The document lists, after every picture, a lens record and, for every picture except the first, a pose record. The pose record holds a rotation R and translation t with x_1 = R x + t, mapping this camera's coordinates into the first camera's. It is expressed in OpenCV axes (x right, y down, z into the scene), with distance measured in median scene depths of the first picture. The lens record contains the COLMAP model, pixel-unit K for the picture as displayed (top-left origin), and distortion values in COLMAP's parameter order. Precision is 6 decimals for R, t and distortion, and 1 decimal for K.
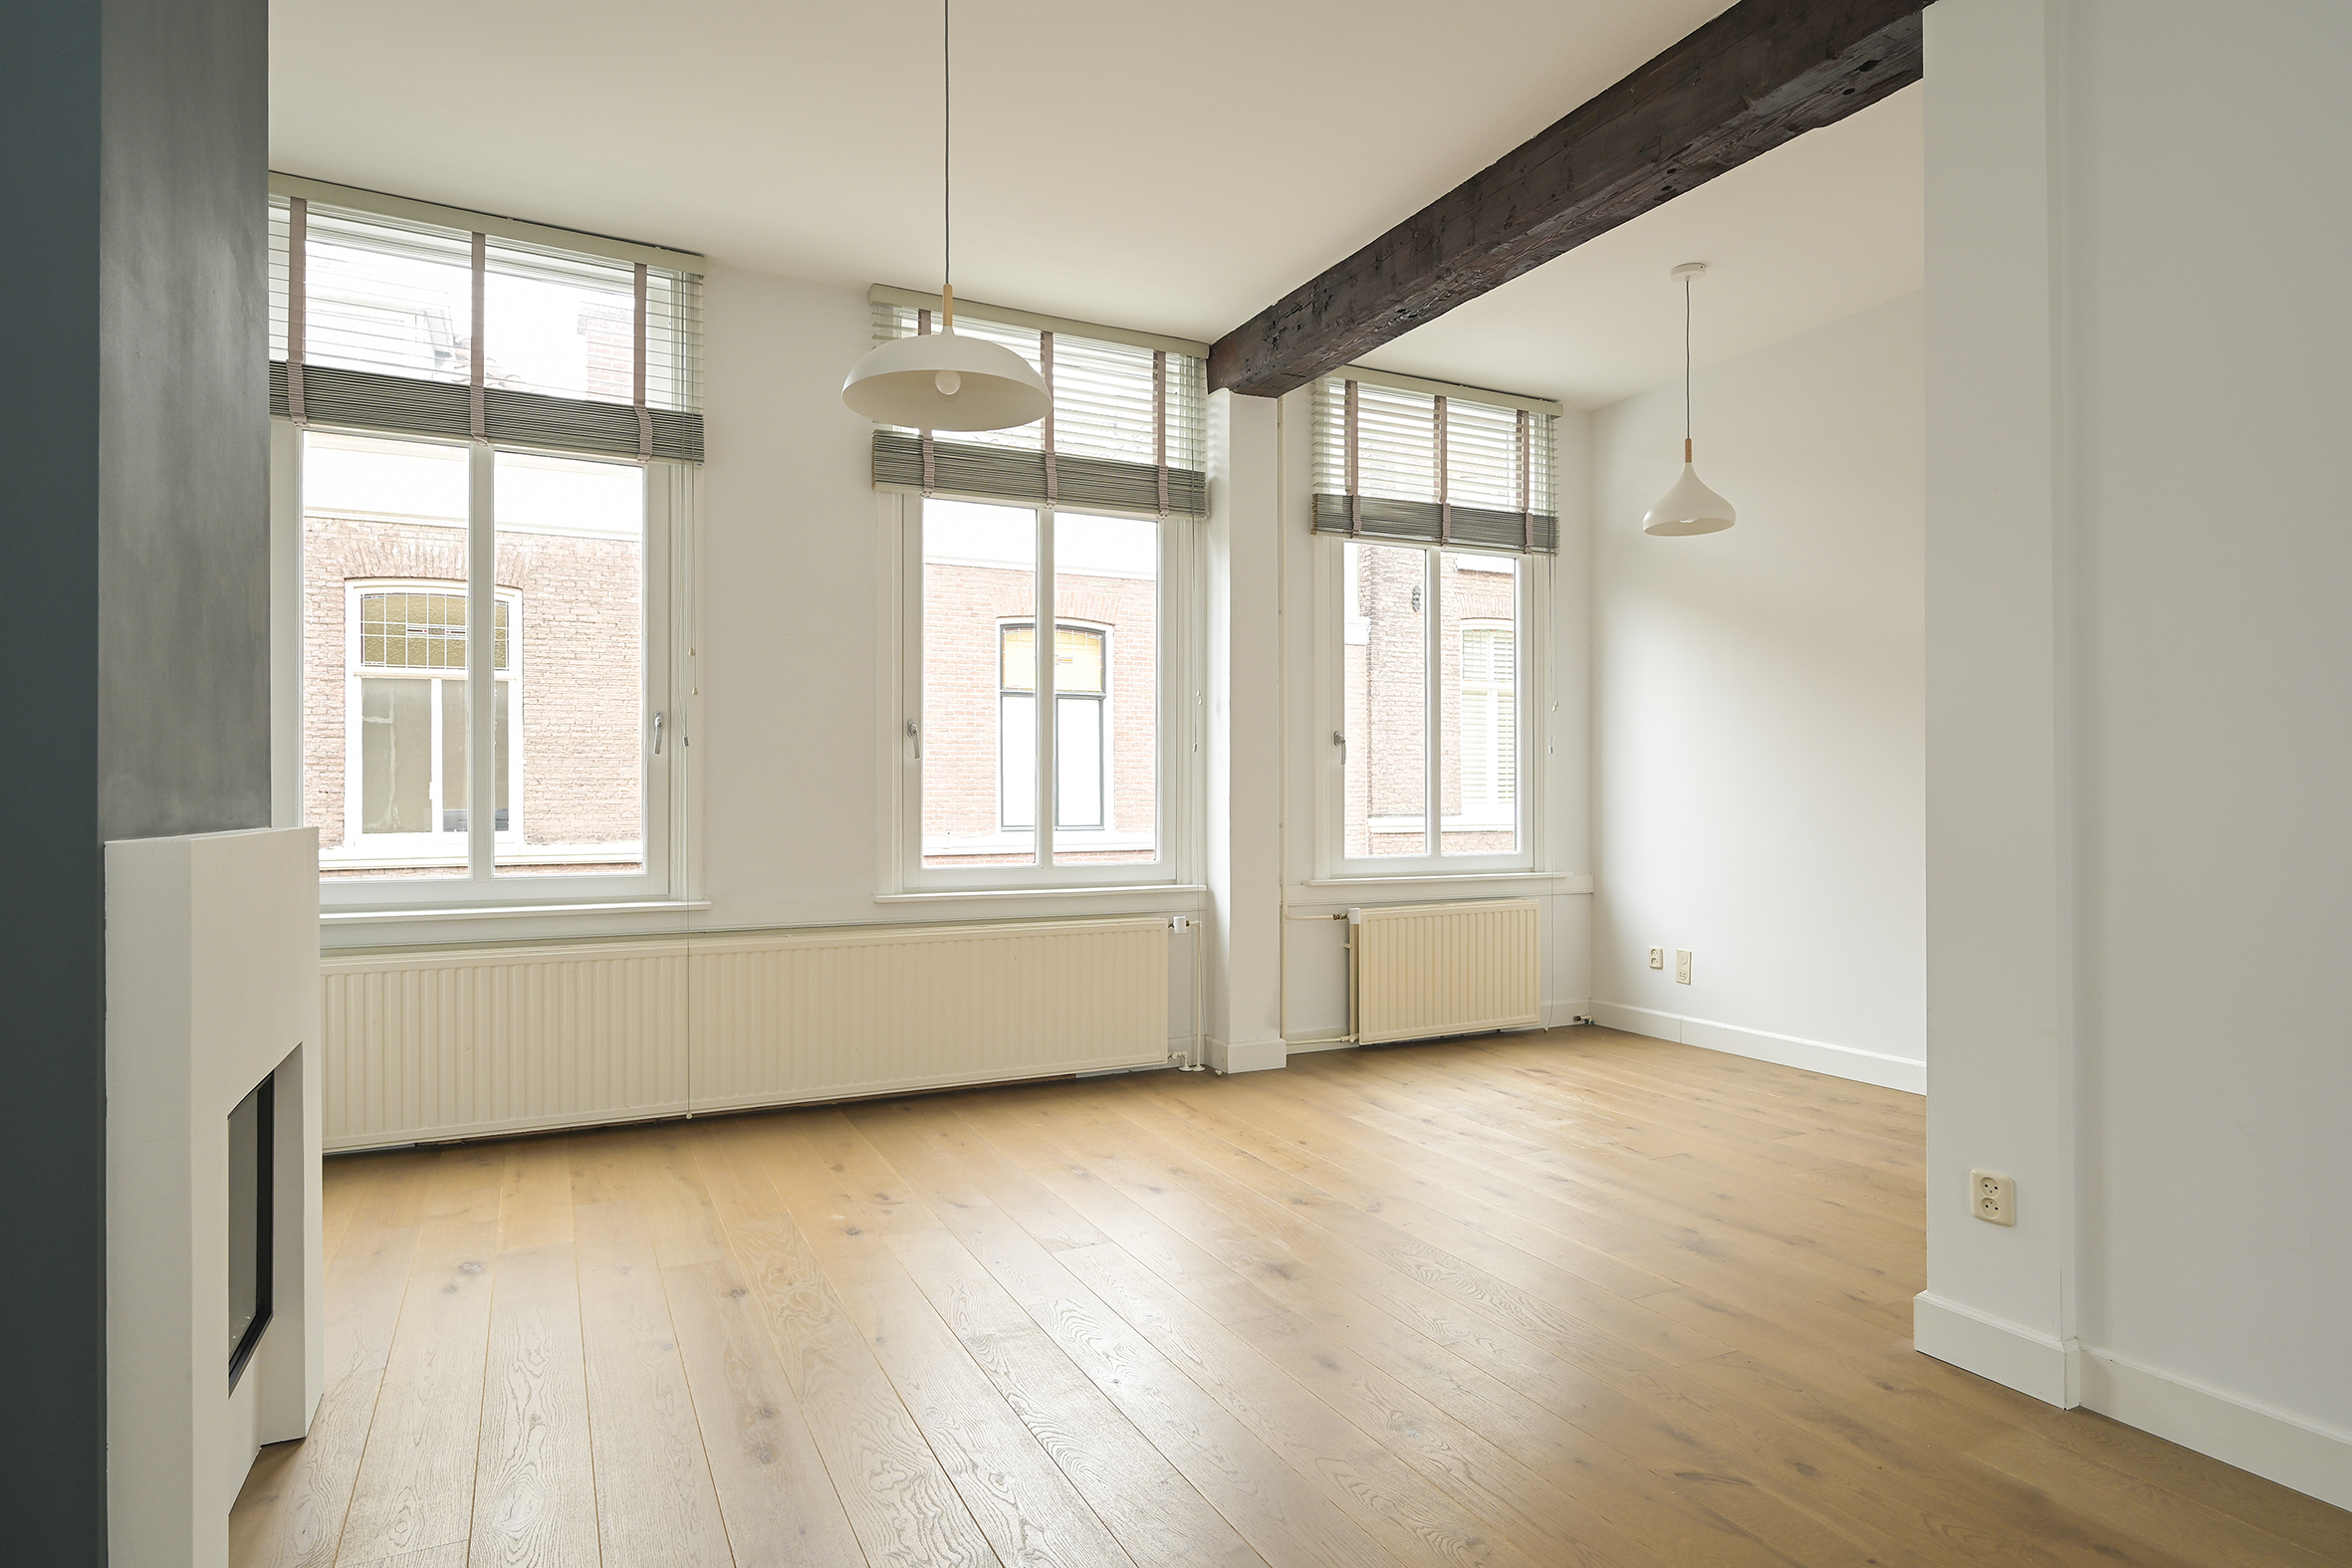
lens RADIAL K [[1284.4, 0, 1176.0], [0, 1284.4, 784.0], [0, 0, 1]] dist [0.004291, 0.000222]
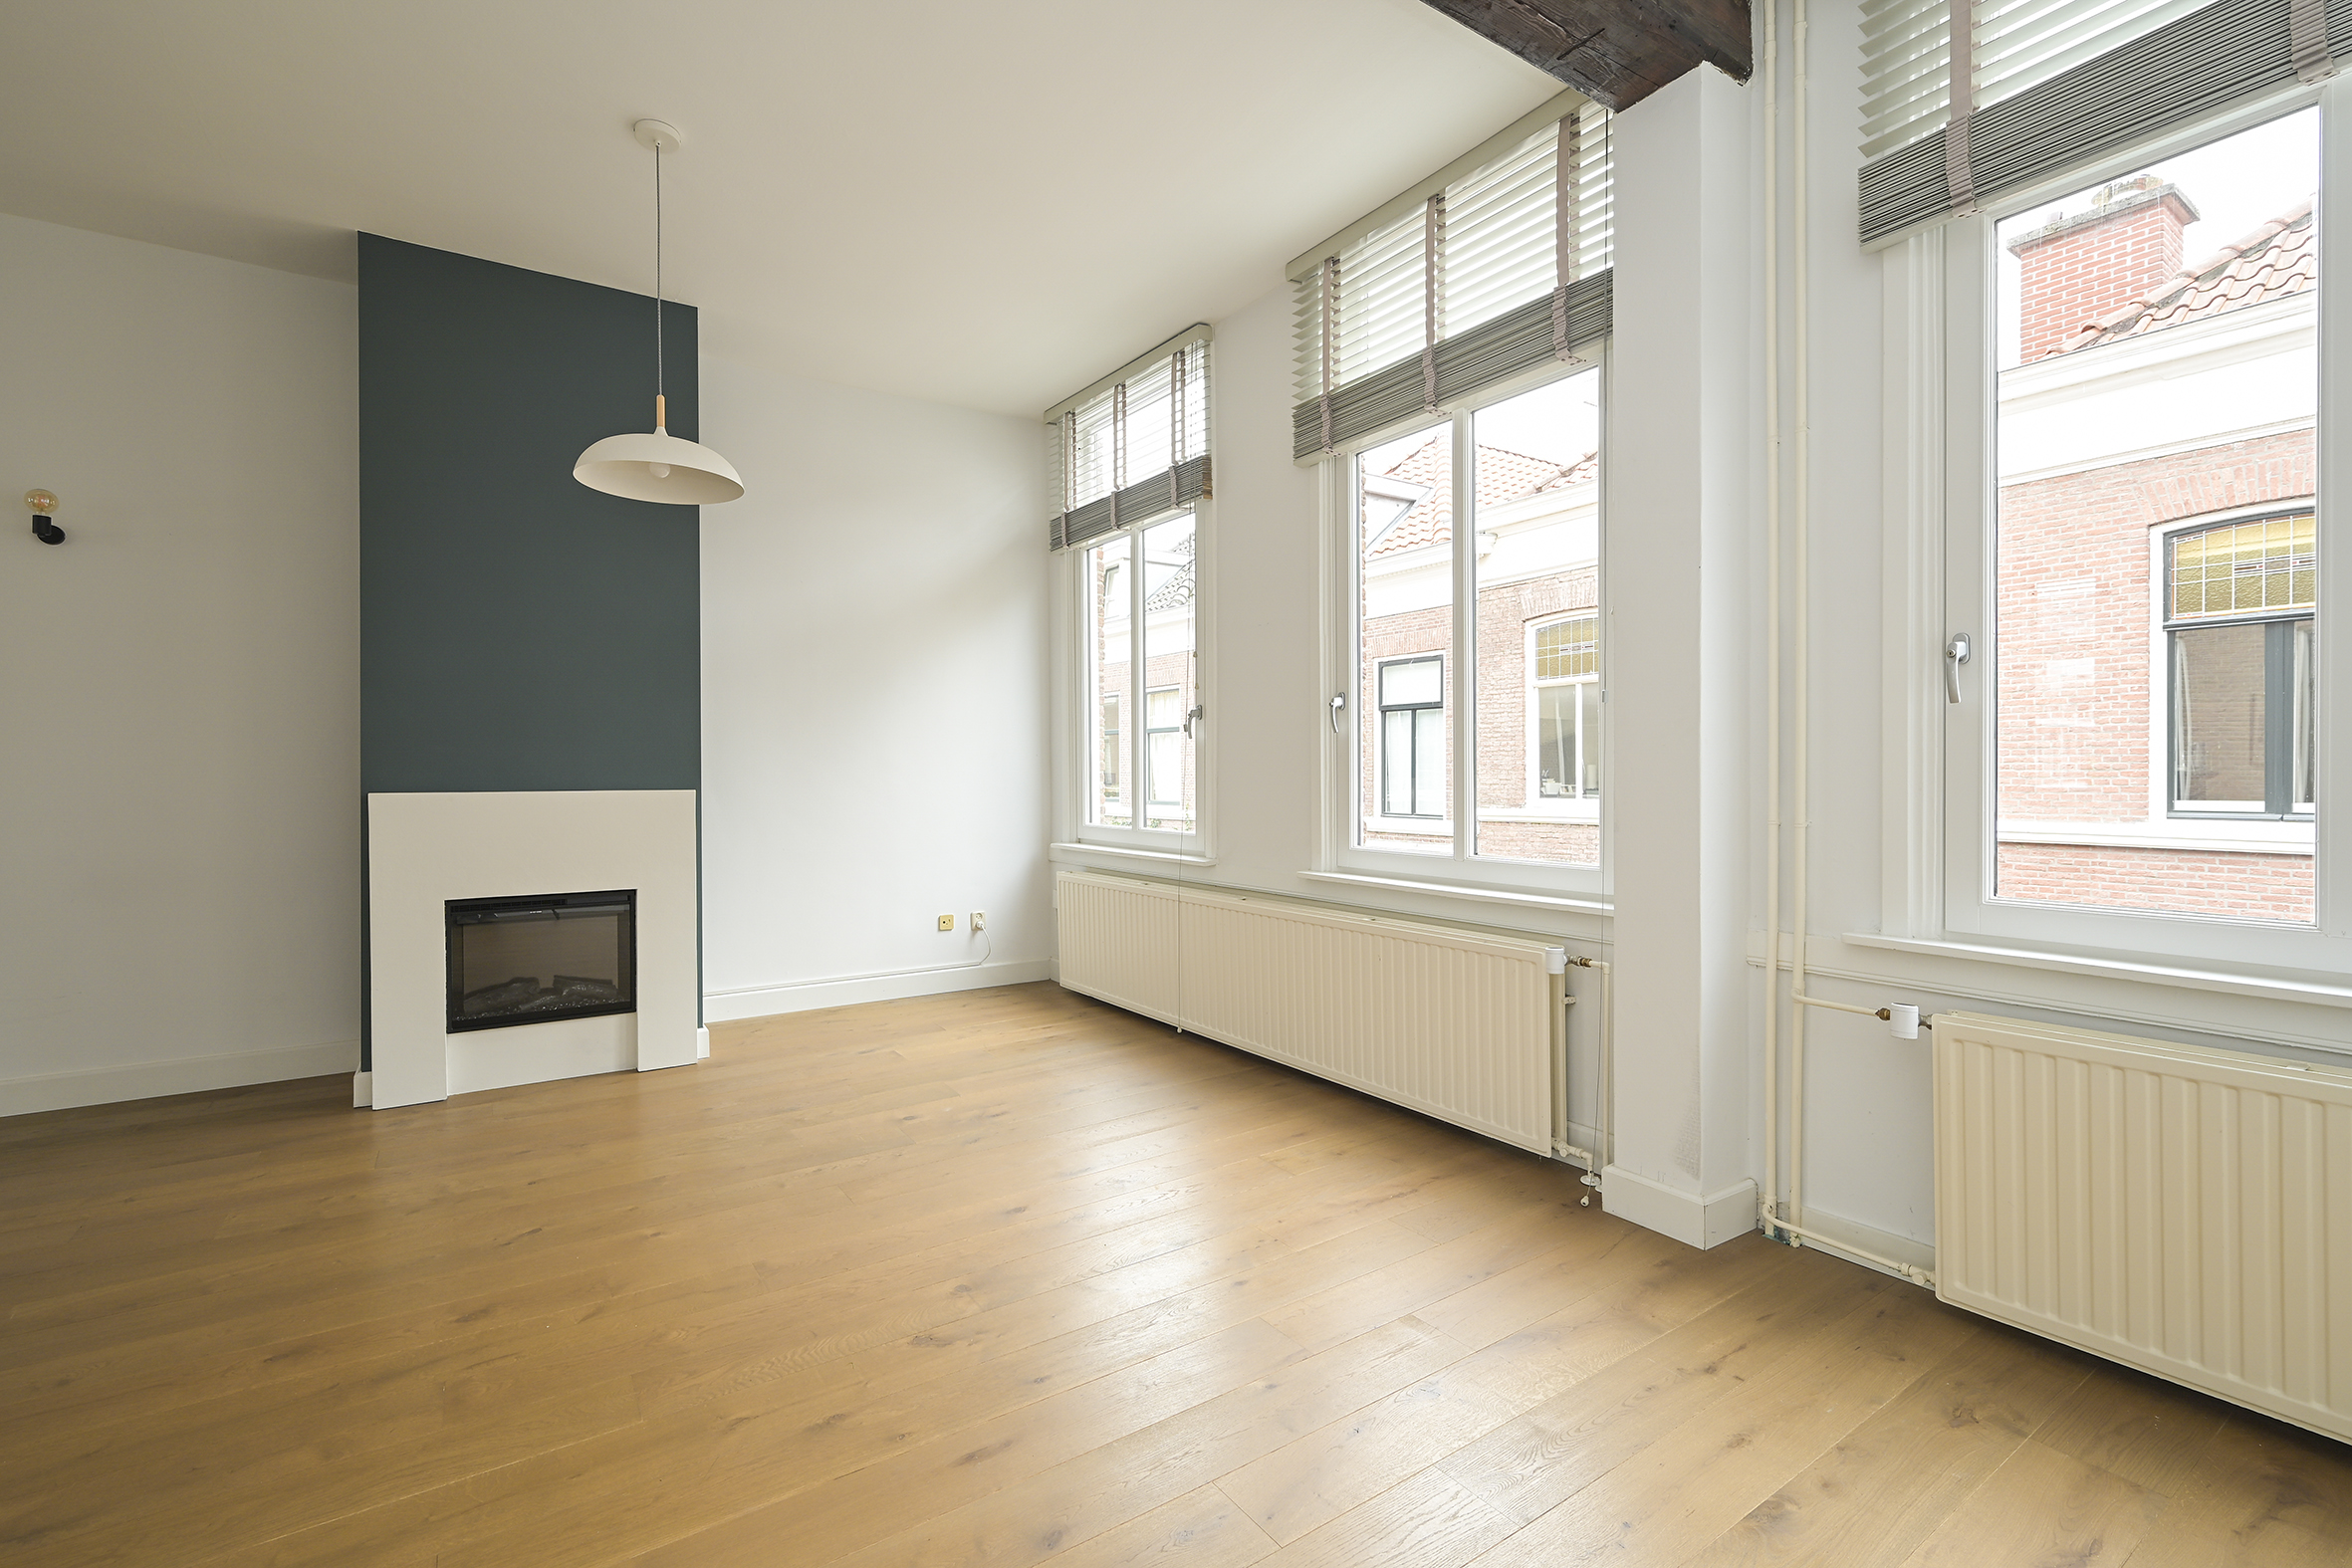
lens RADIAL K [[1041.8, 0, 1185.9], [0, 1041.8, 786.6], [0, 0, 1]] dist [0.000627, -0.000229]
pose [[0.131416, 0.013156, -0.991240, 0.497855], [0.013663, 0.999793, 0.015081, 0.006232], [0.991233, -0.015525, 0.131209, 0.700668]]
